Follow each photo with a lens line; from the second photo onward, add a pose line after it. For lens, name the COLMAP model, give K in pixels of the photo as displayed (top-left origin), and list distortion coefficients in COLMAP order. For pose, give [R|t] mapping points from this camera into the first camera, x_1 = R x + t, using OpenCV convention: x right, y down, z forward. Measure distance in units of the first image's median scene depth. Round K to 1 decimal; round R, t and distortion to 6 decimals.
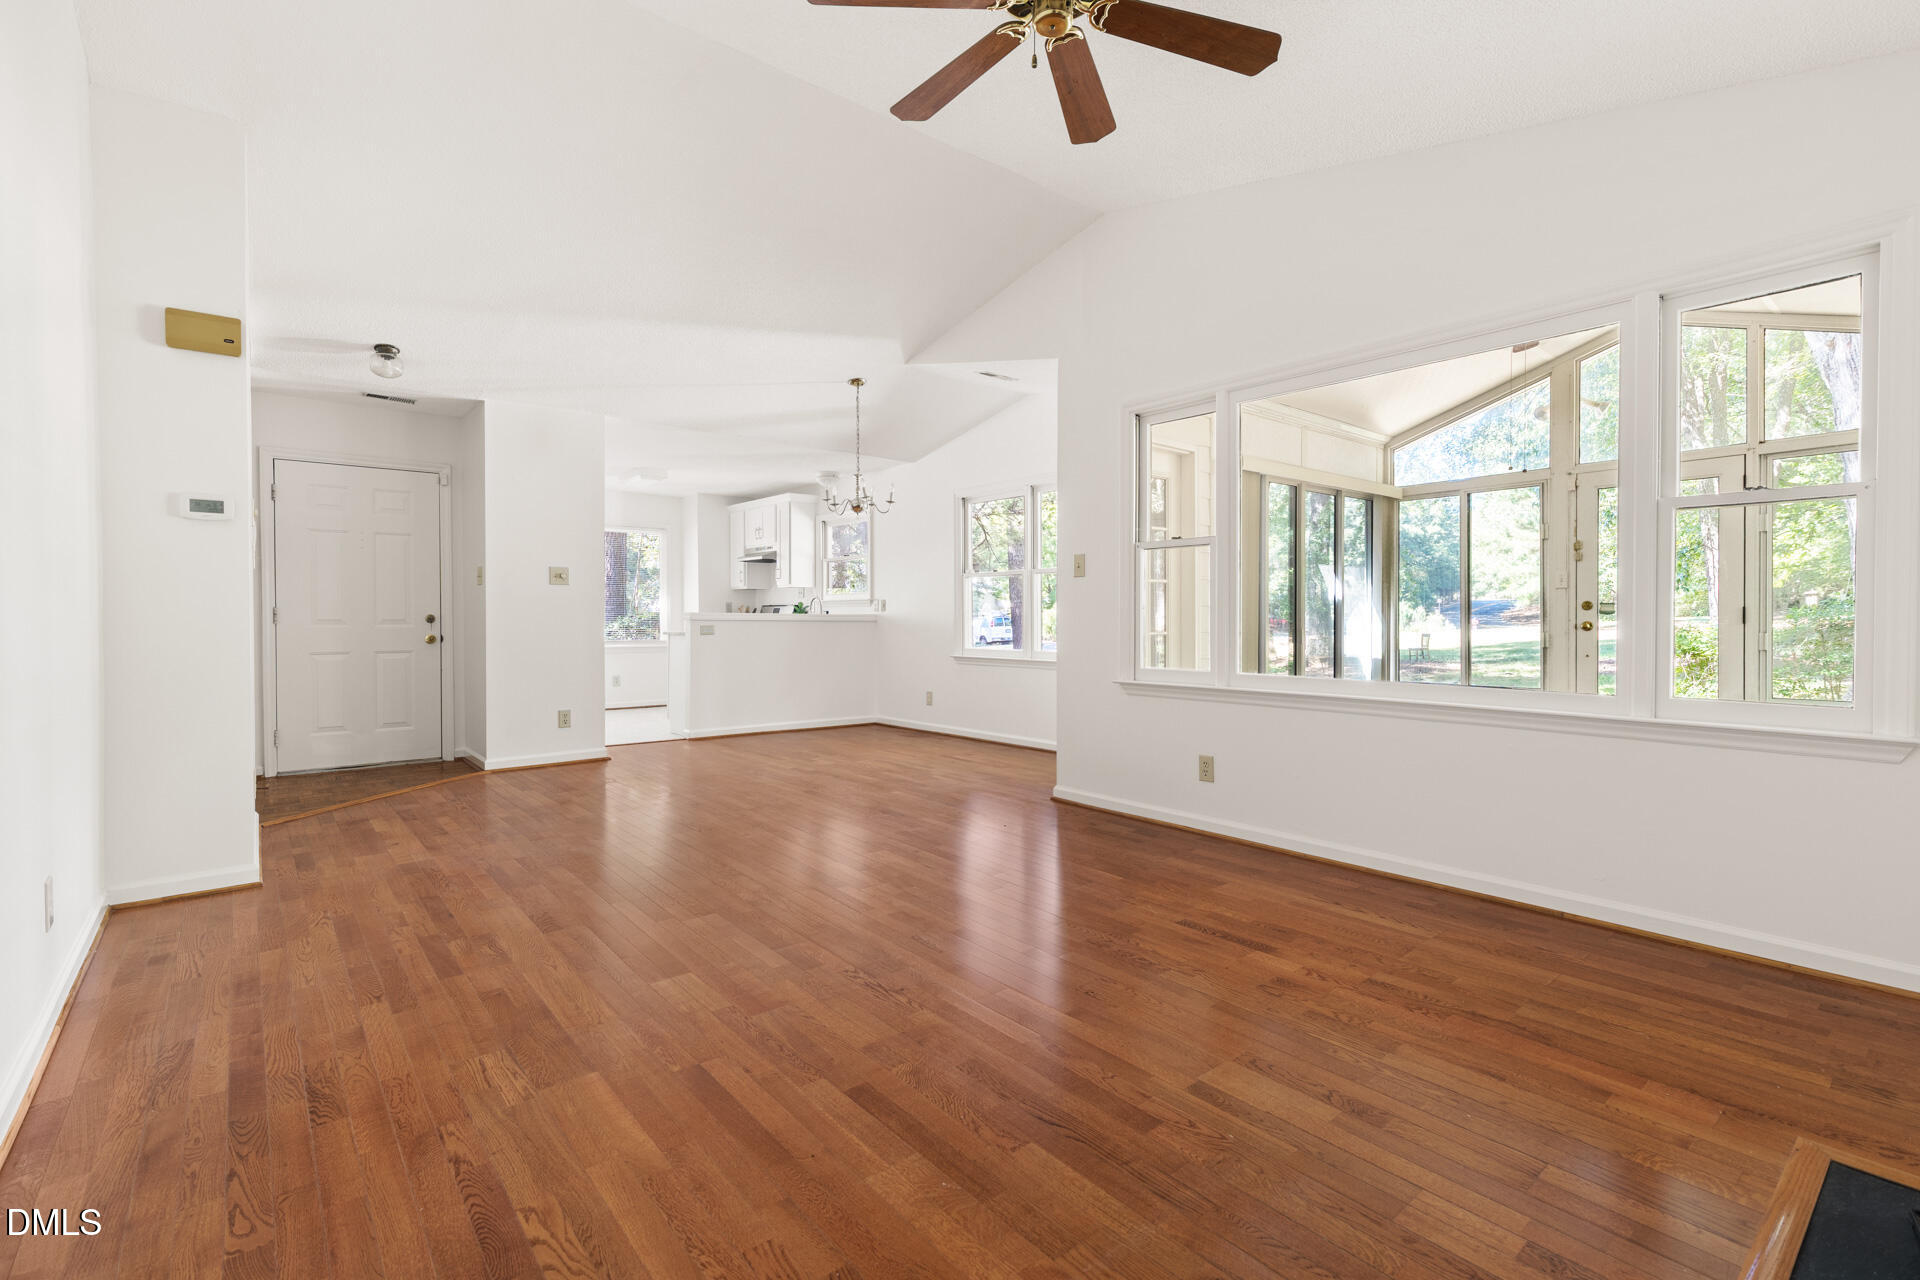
lens RADIAL K [[862.2, 0, 959.6], [0, 862.2, 620.1], [0, 0, 1]] dist [0.003620, 0.000113]
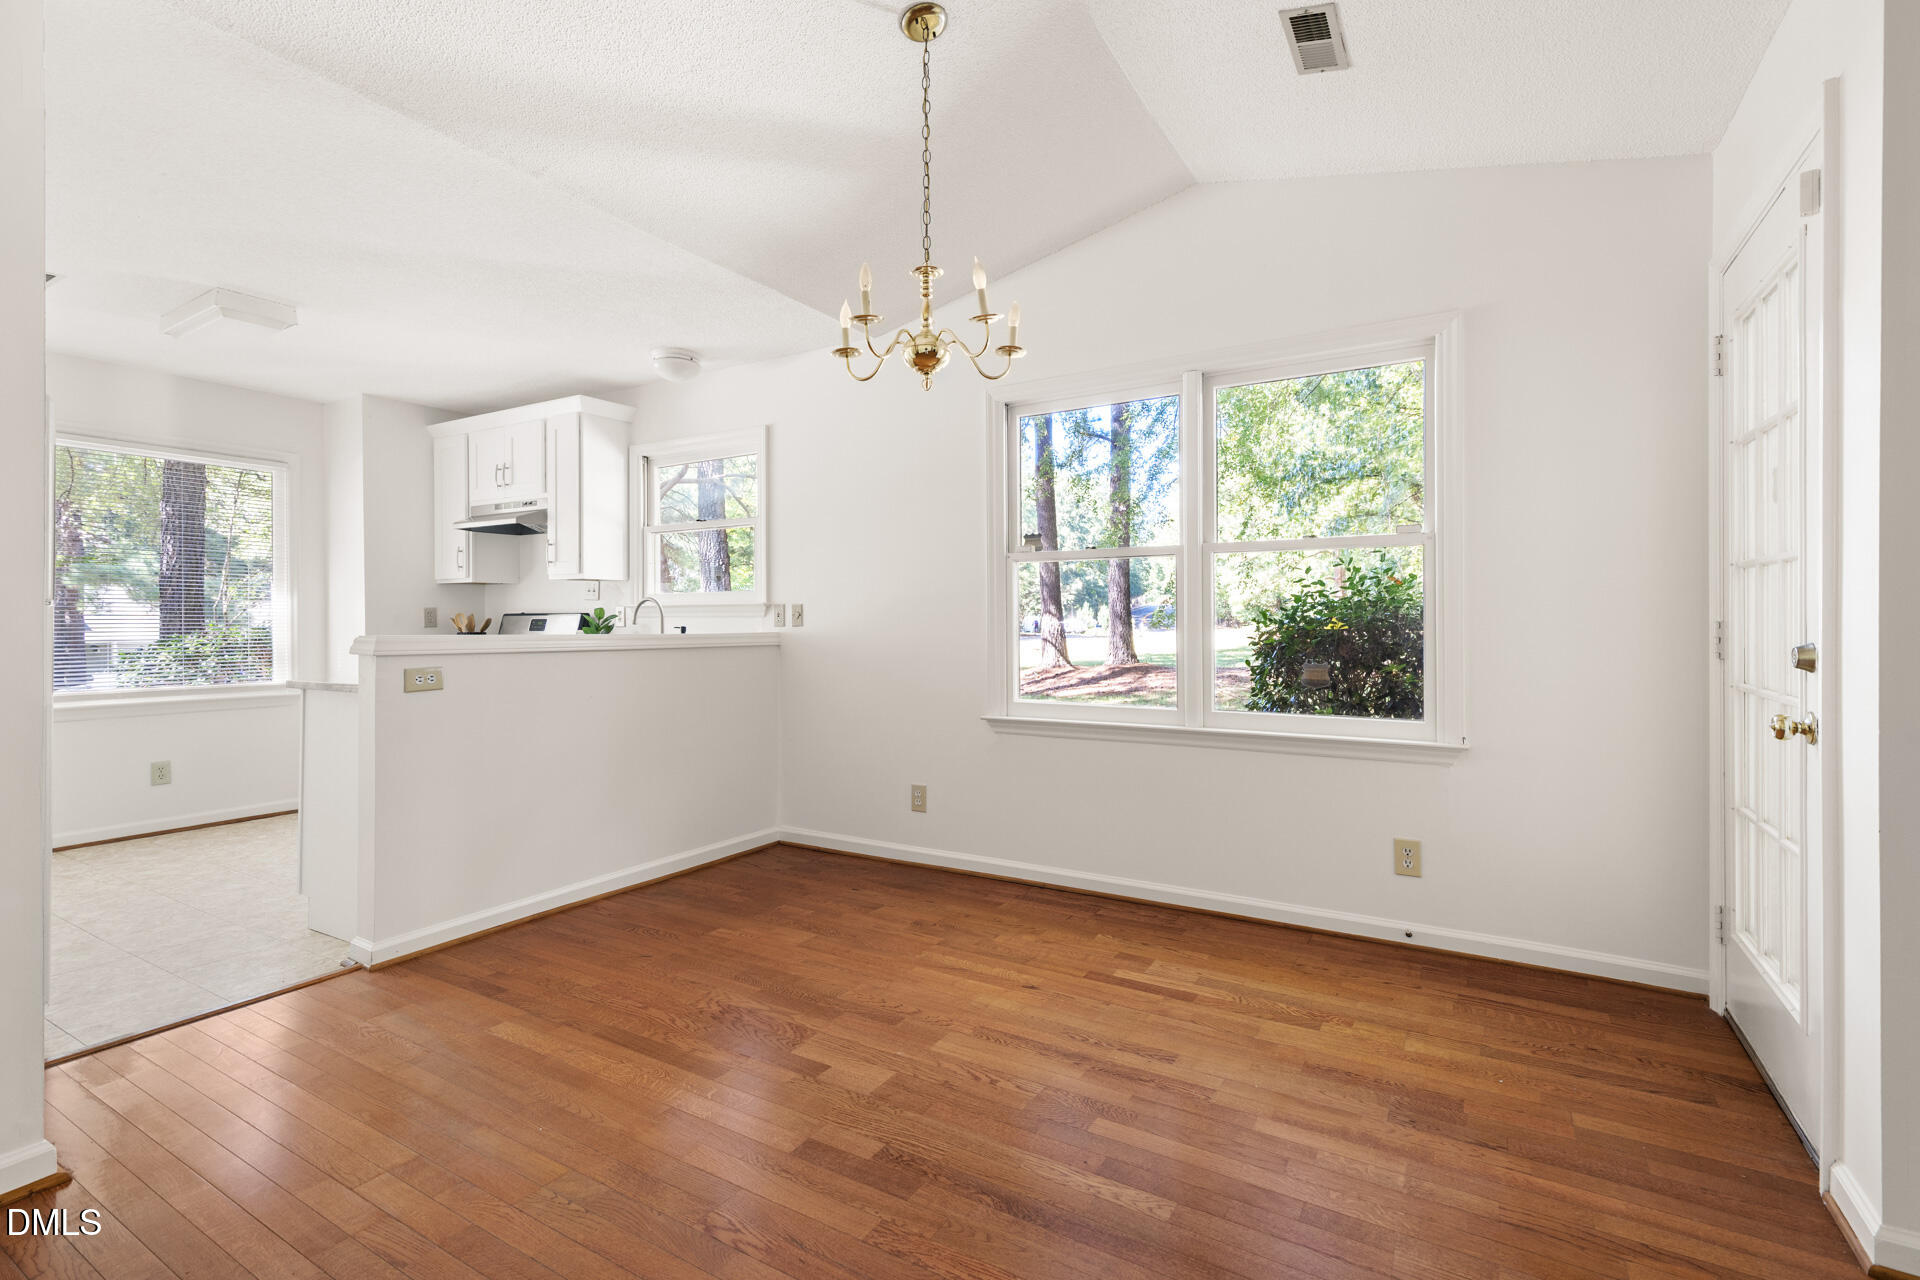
lens RADIAL K [[864.4, 0, 964.3], [0, 864.4, 624.4], [0, 0, 1]] dist [0.001154, -0.000459]
pose [[0.940733, -0.004064, 0.339124, -0.153886], [0.004202, 0.999991, 0.000329, -0.010353], [-0.339122, 0.001115, 0.940742, 0.431543]]
